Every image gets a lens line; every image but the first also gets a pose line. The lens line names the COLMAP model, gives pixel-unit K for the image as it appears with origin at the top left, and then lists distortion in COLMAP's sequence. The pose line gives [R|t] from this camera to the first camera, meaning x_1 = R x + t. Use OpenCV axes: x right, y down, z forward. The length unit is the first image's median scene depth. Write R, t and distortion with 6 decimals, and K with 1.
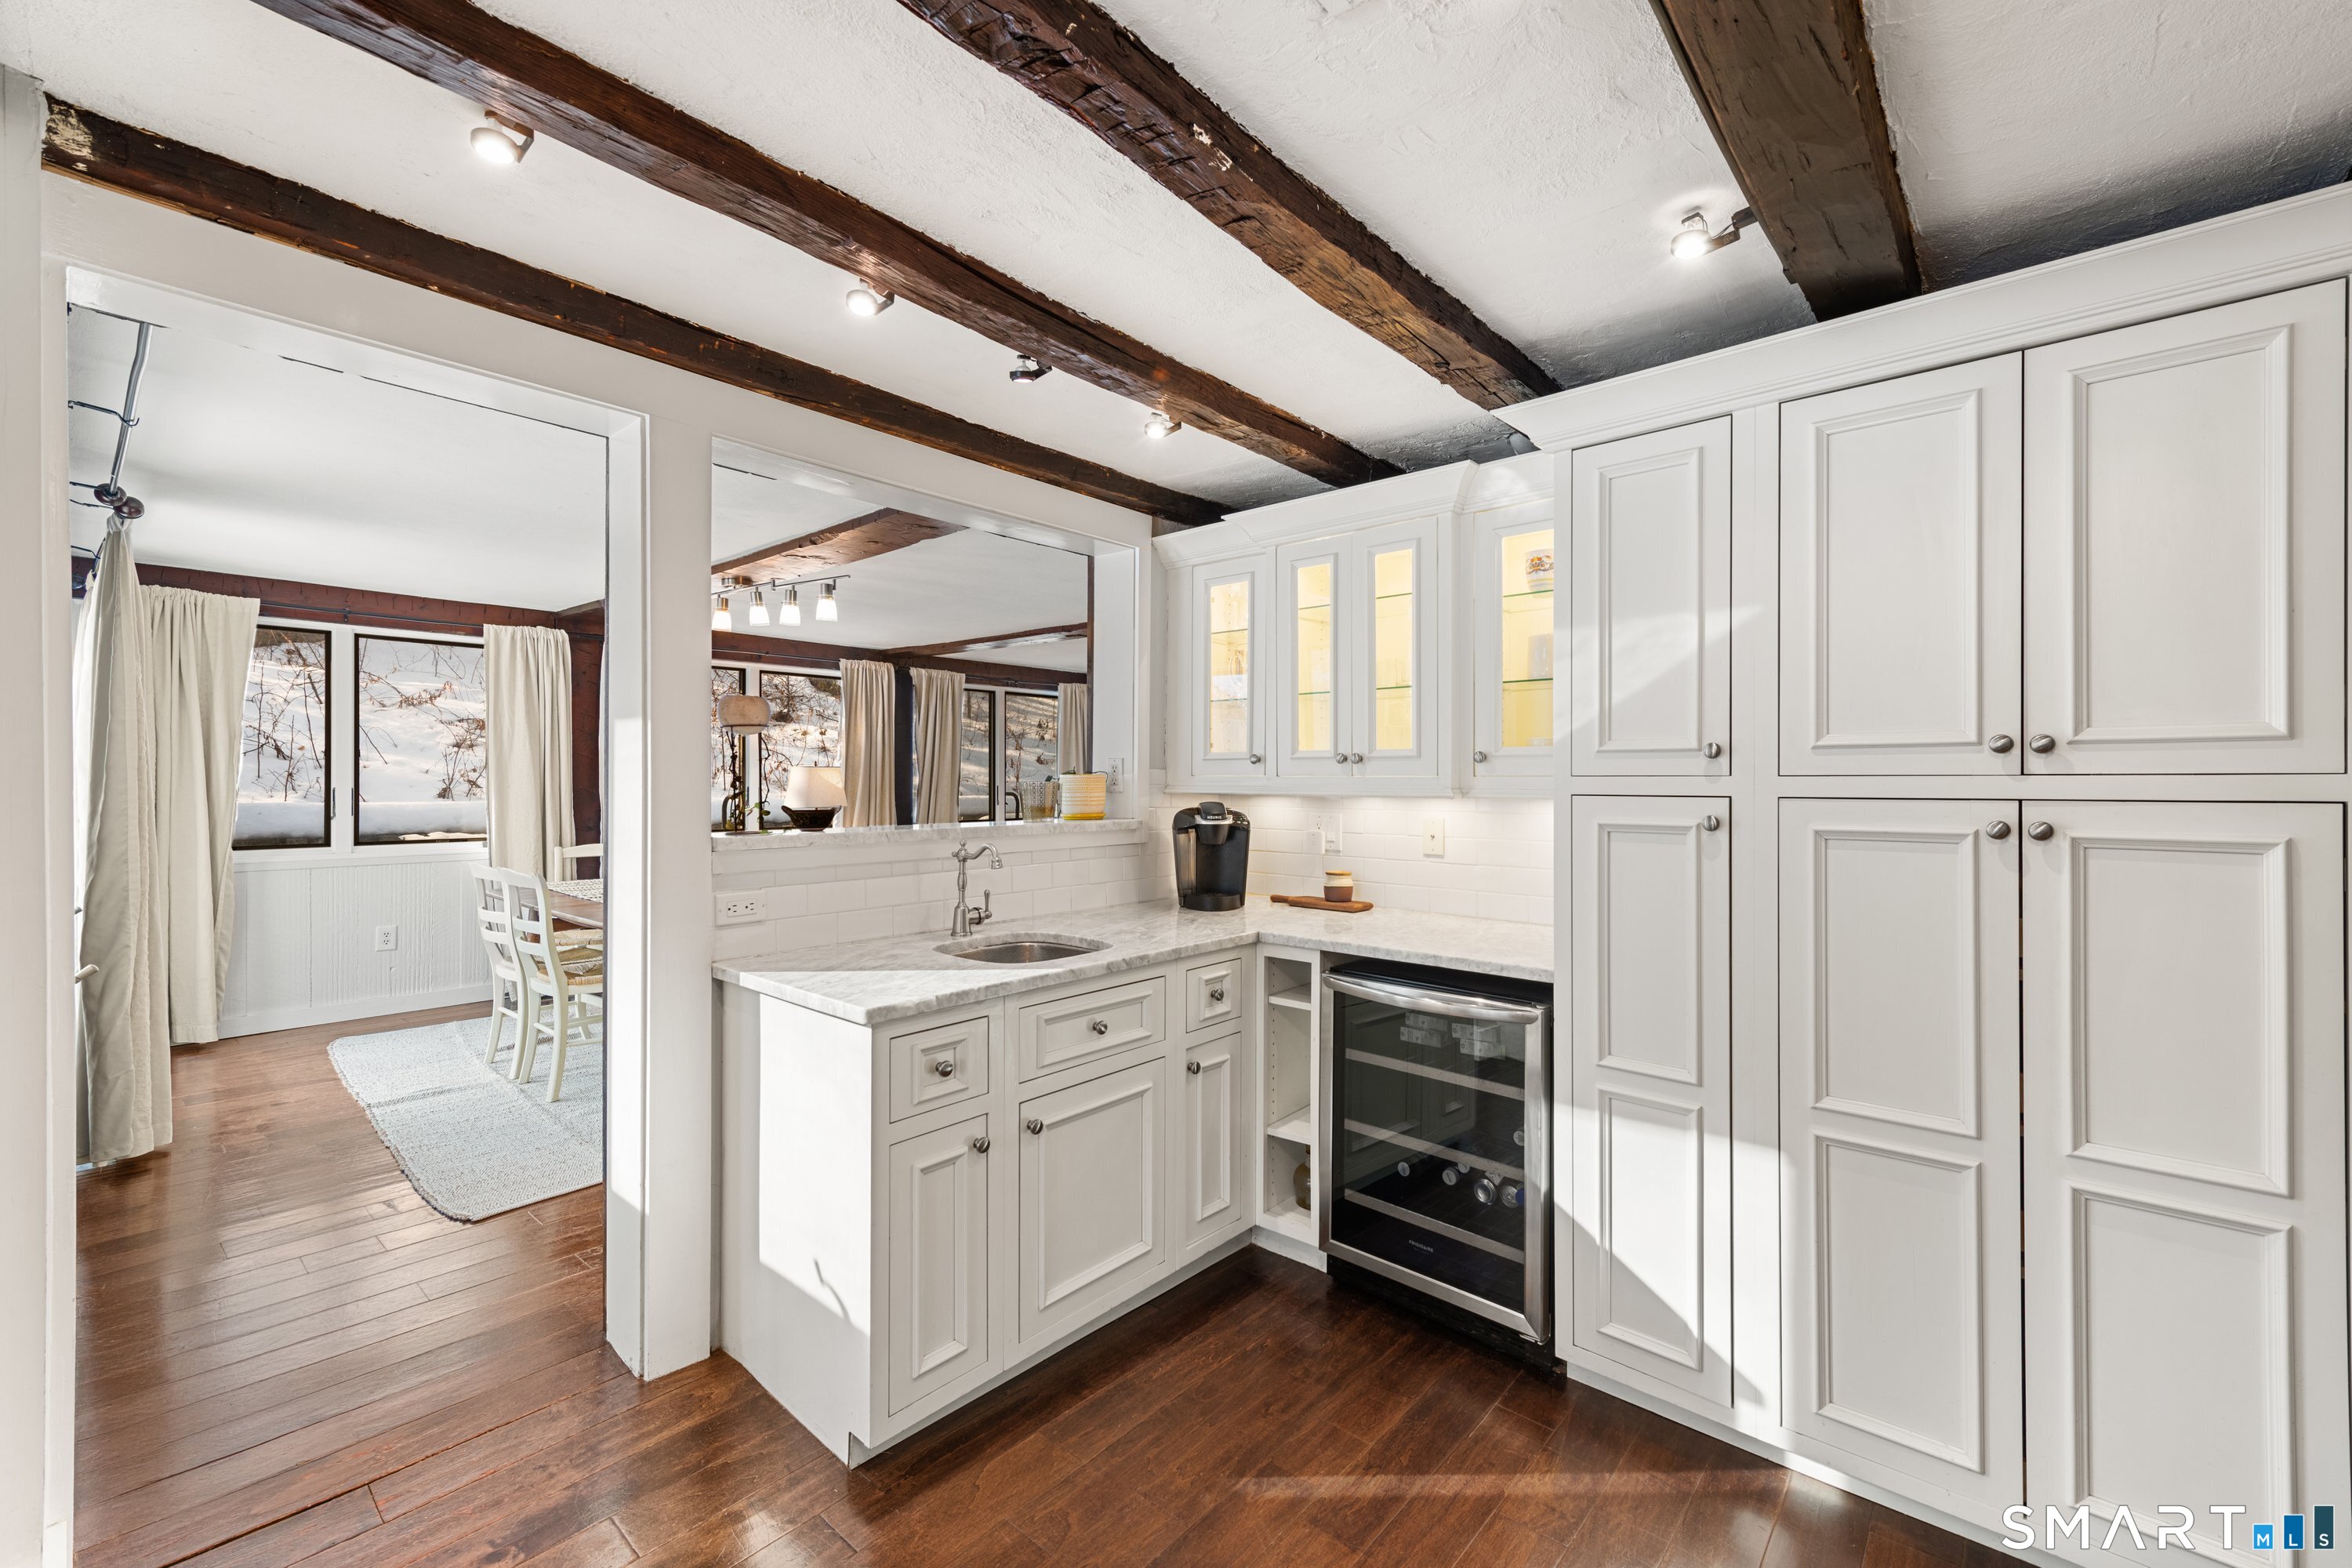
lens RADIAL K [[976.9, 0, 1178.6], [0, 976.9, 773.3], [0, 0, 1]] dist [0.017408, -0.005638]
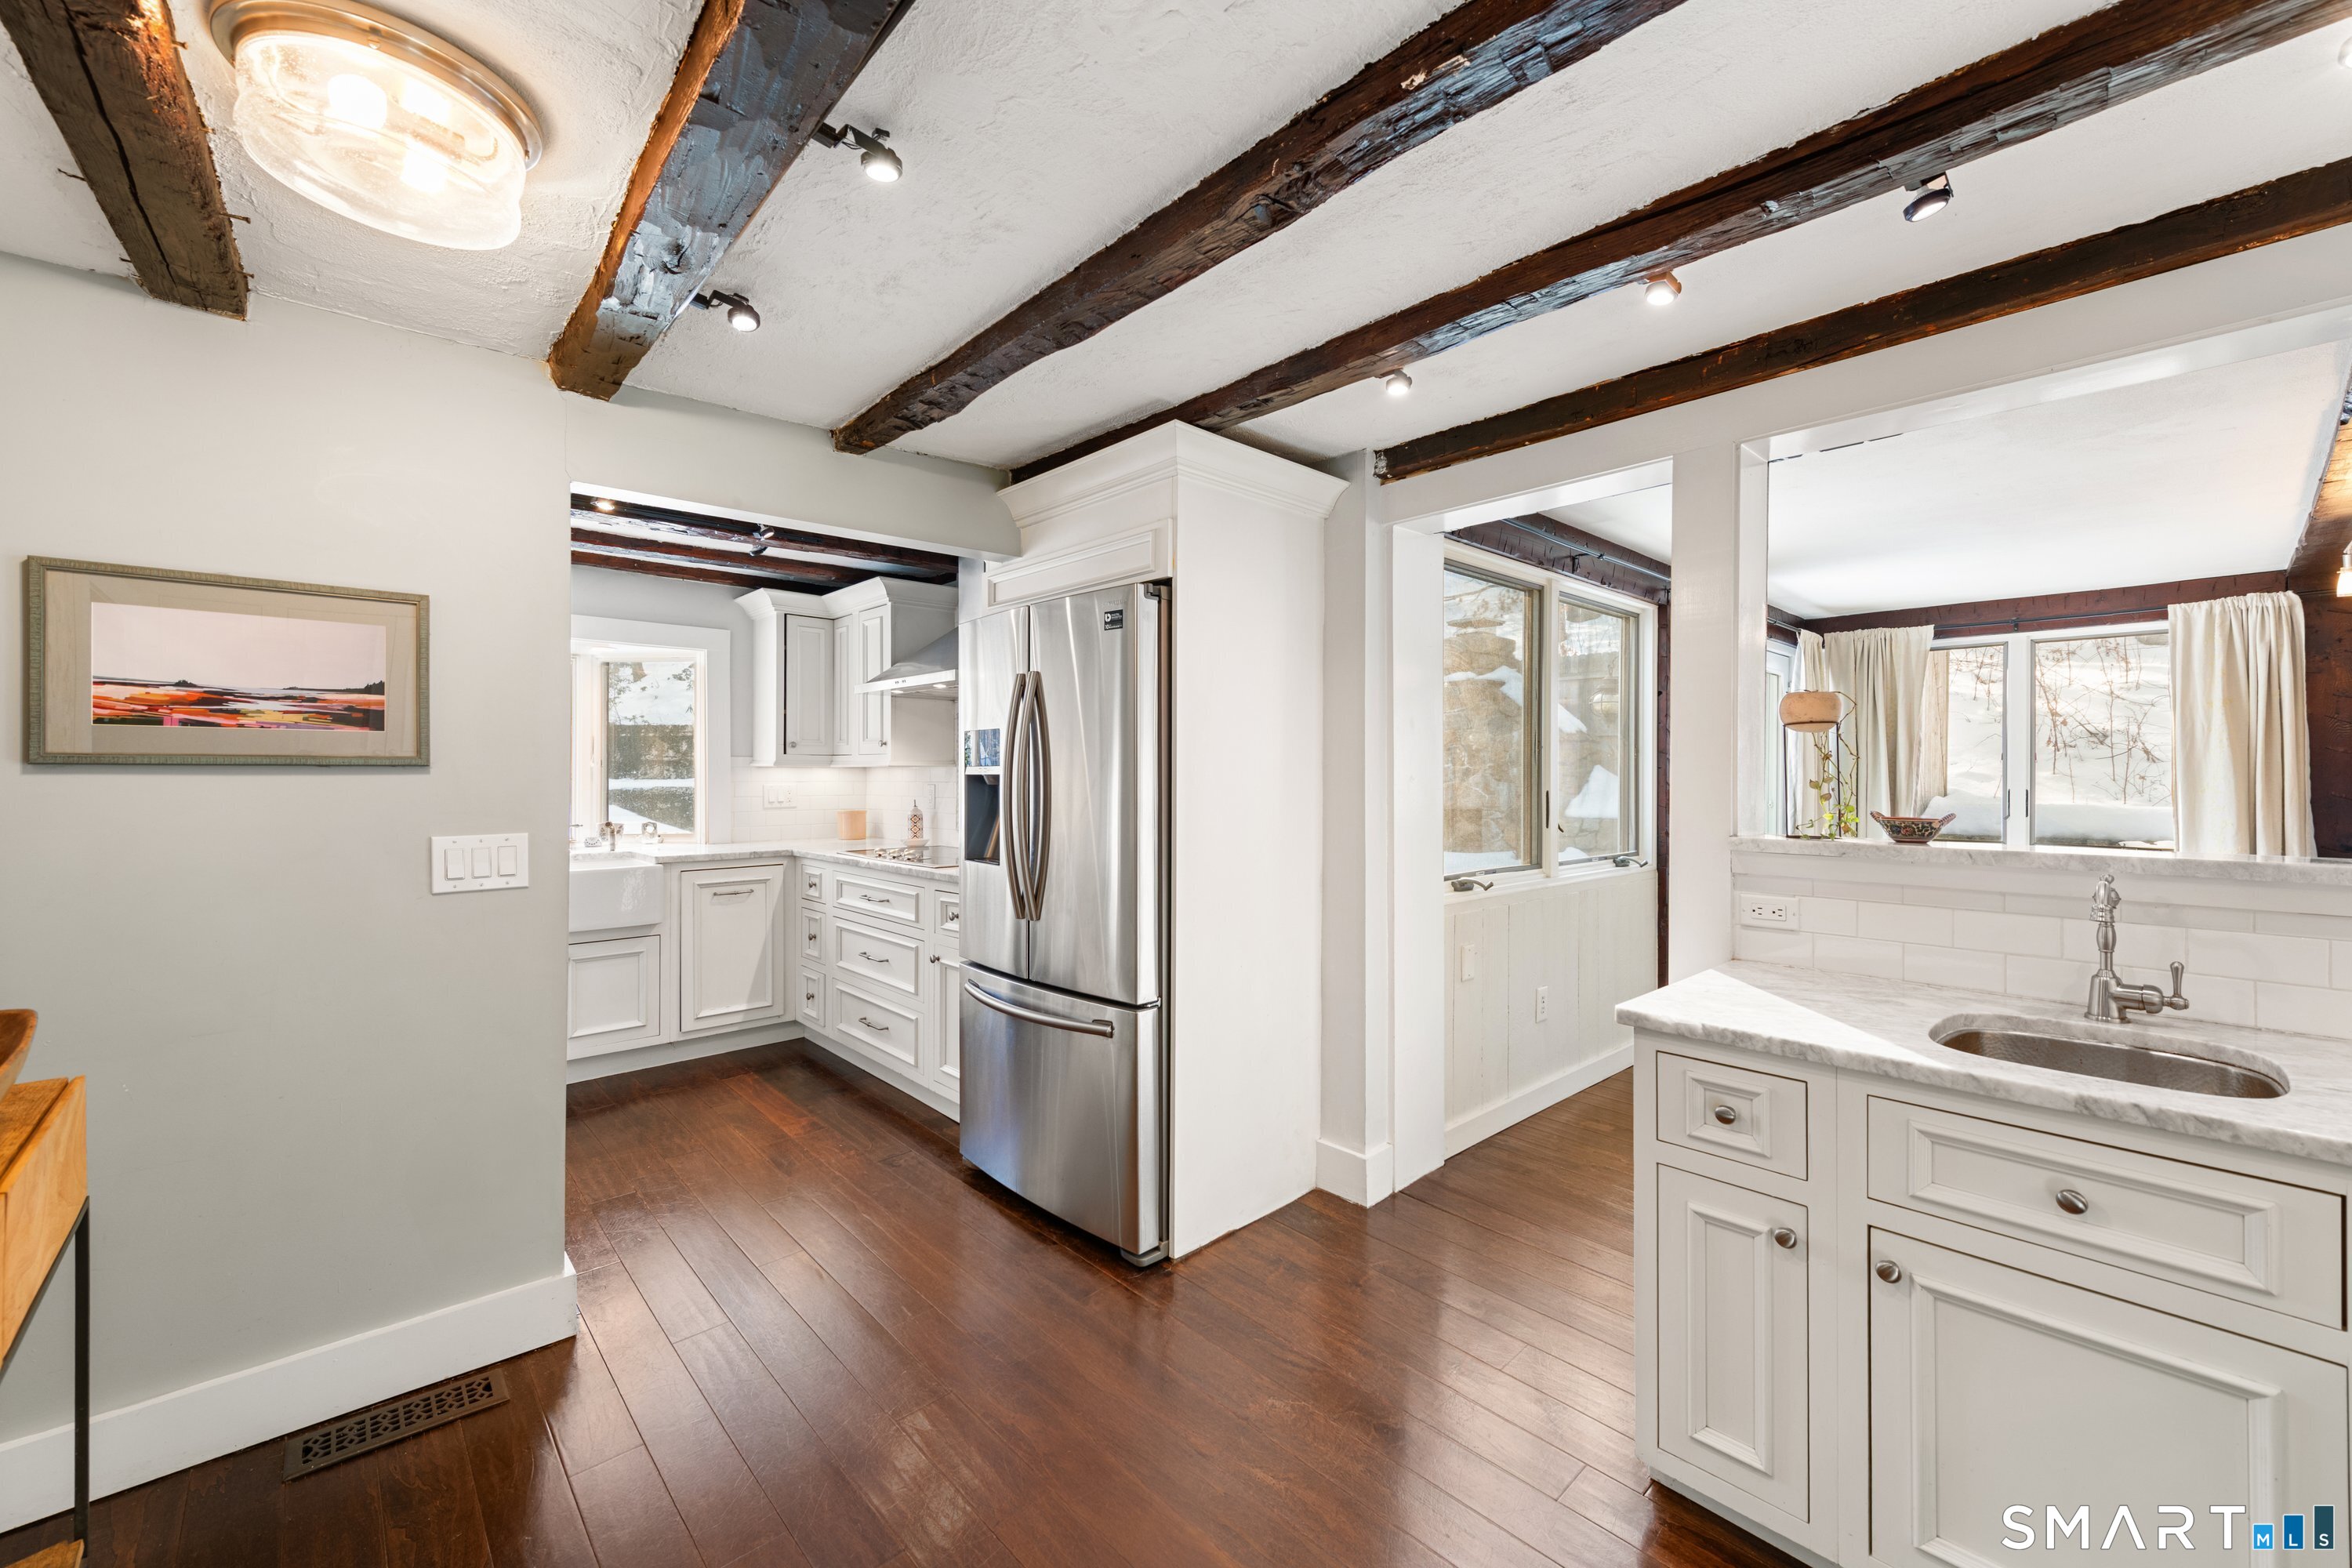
lens RADIAL K [[931.5, 0, 1181.3], [0, 931.5, 768.4], [0, 0, 1]] dist [0.008724, -0.000315]
pose [[-0.115443, -0.010610, -0.993257, 0.259640], [0.001931, 0.999939, -0.010906, 0.001526], [0.993312, -0.003177, -0.115415, 0.250524]]
